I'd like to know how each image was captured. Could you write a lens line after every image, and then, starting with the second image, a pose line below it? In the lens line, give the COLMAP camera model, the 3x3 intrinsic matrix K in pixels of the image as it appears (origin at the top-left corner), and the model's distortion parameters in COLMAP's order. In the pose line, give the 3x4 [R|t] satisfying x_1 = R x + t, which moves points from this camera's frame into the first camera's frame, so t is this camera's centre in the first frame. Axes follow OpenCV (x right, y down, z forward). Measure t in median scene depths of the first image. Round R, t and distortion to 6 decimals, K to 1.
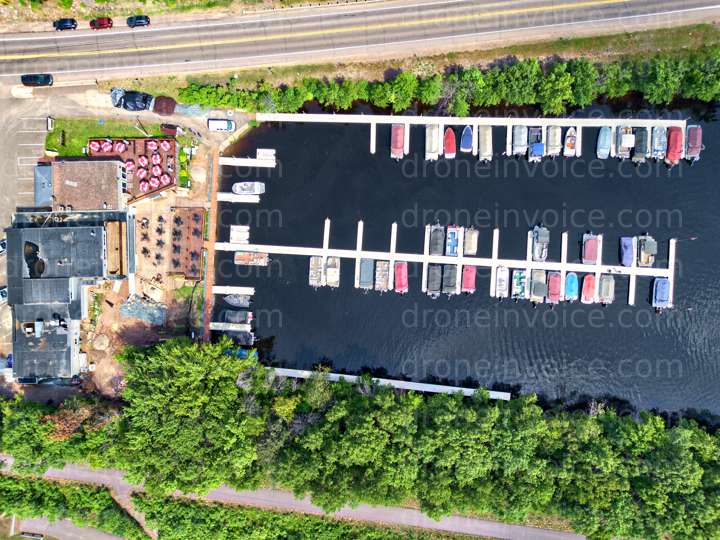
lens RADIAL K [[505.5, 0, 358.8], [0, 505.5, 273.3], [0, 0, 1]] dist [0.073189, -0.064535]
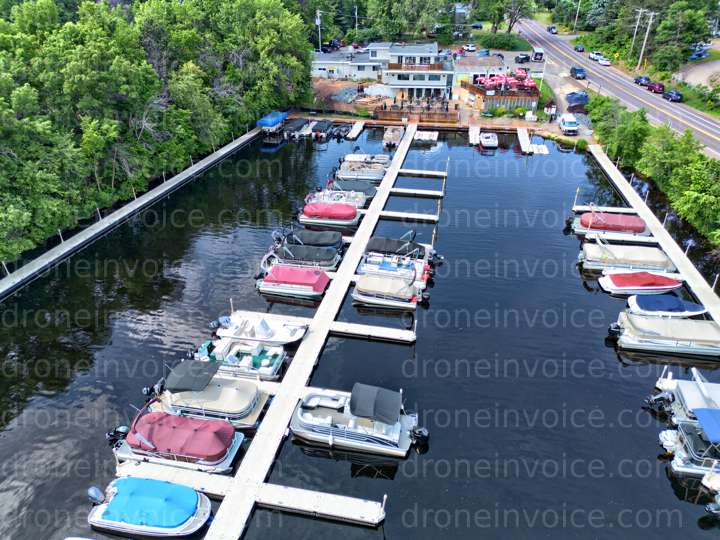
lens RADIAL K [[505.5, 0, 358.8], [0, 505.5, 273.3], [0, 0, 1]] dist [0.073189, -0.064535]
pose [[-0.148176, 0.505478, -0.850021, 0.548113], [-0.988869, -0.063988, 0.134328, -0.092796], [0.013508, 0.860464, 0.509333, 0.789014]]
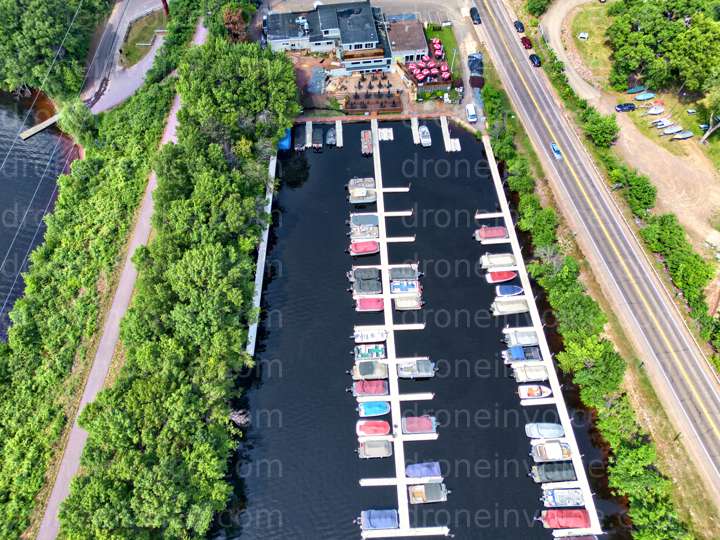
lens RADIAL K [[505.5, 0, 358.8], [0, 505.5, 273.3], [0, 0, 1]] dist [0.073189, -0.064535]
pose [[0.098014, 0.858853, -0.502758, 0.654925], [-0.995033, 0.093395, -0.034439, 0.060031], [0.017377, 0.503636, 0.863741, 0.121706]]
